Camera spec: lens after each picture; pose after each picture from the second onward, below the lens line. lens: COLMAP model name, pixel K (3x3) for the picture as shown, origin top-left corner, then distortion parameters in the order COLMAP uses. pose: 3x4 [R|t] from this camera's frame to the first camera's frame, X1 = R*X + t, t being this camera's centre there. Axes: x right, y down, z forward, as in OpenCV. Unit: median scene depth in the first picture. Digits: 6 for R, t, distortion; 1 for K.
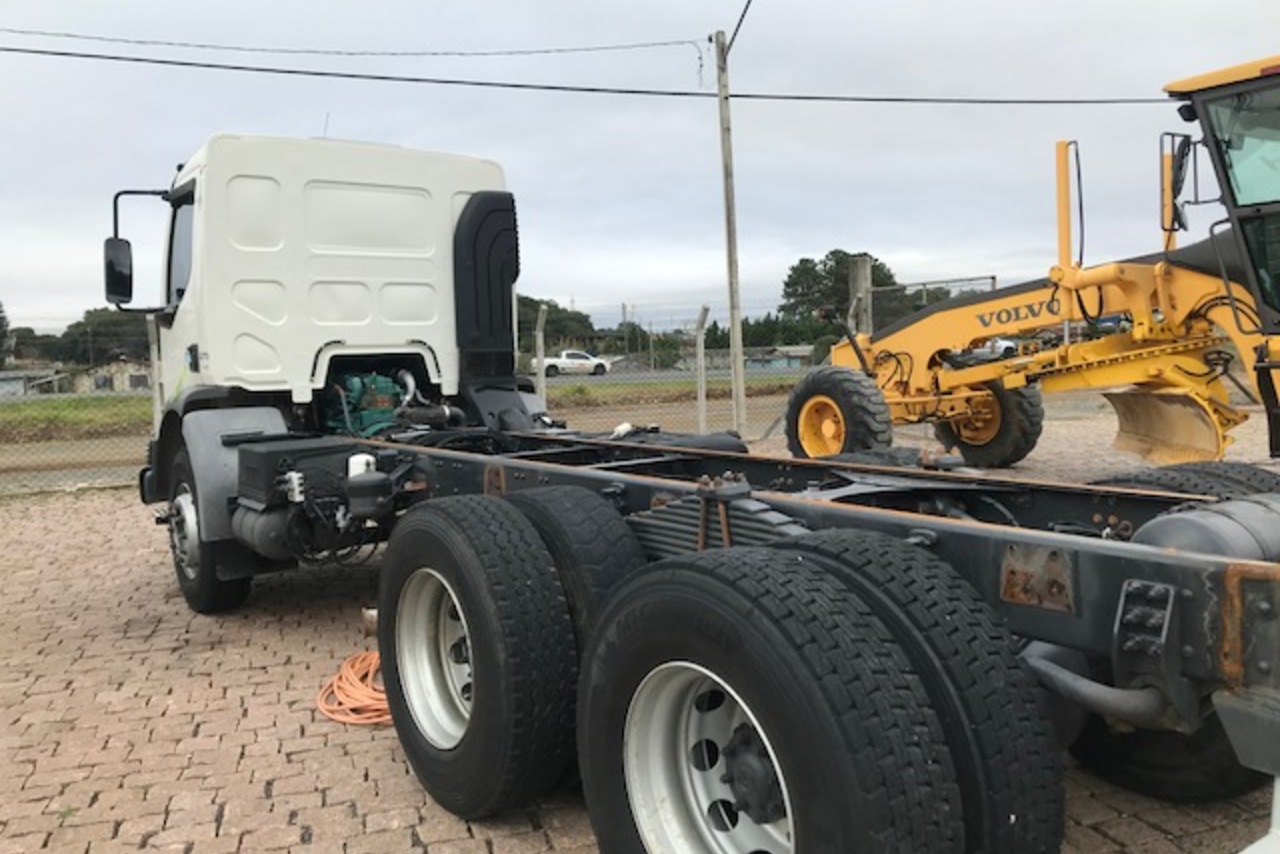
lens RADIAL K [[1023.8, 0, 640.0], [0, 1023.8, 427.0], [0, 0, 1]] dist [0.011406, 0.006232]
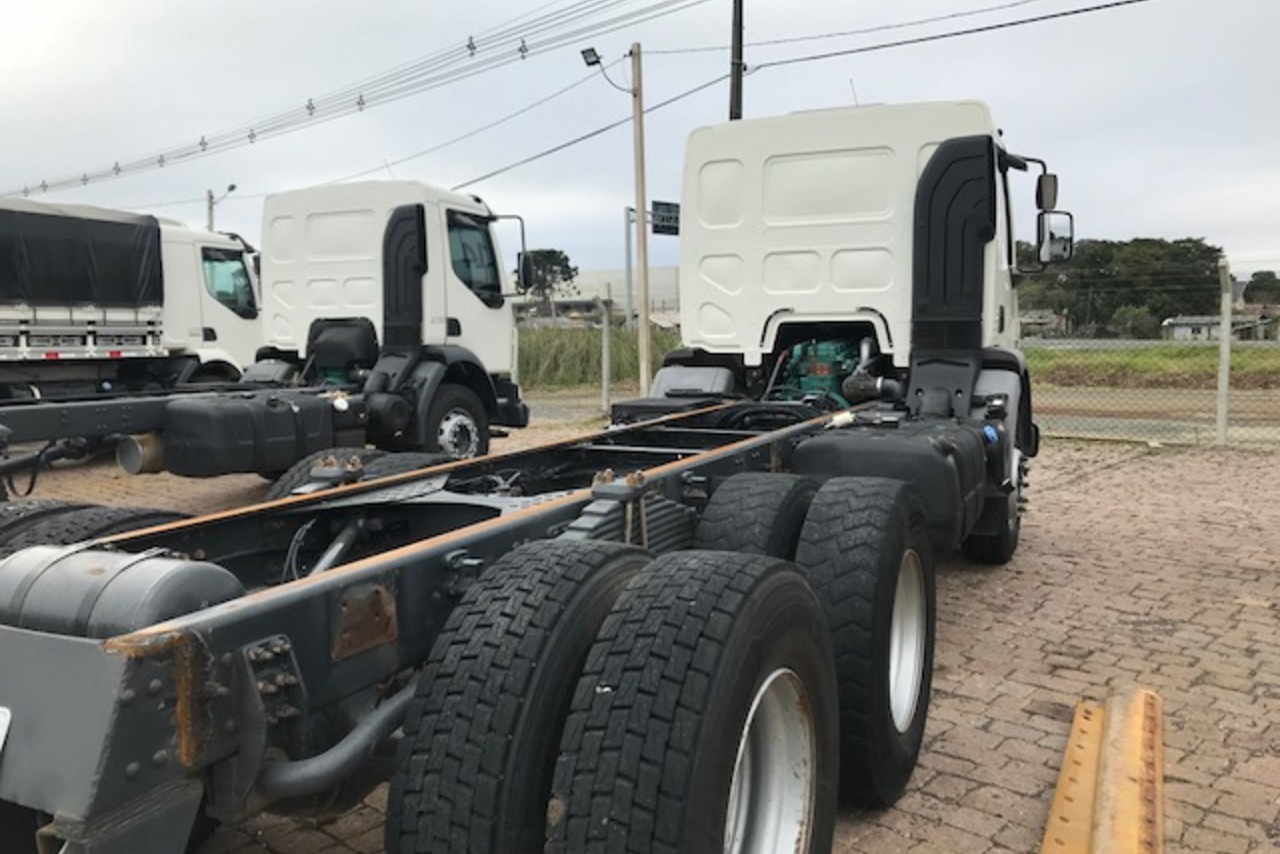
lens RADIAL K [[1036.4, 0, 640.0], [0, 1036.4, 427.0], [0, 0, 1]] dist [-0.003954, -0.004328]
pose [[0.454922, 0.112216, -0.883433, 0.554698], [-0.064294, 0.993579, 0.093099, -0.050259], [0.888207, 0.014447, 0.459215, 0.364238]]
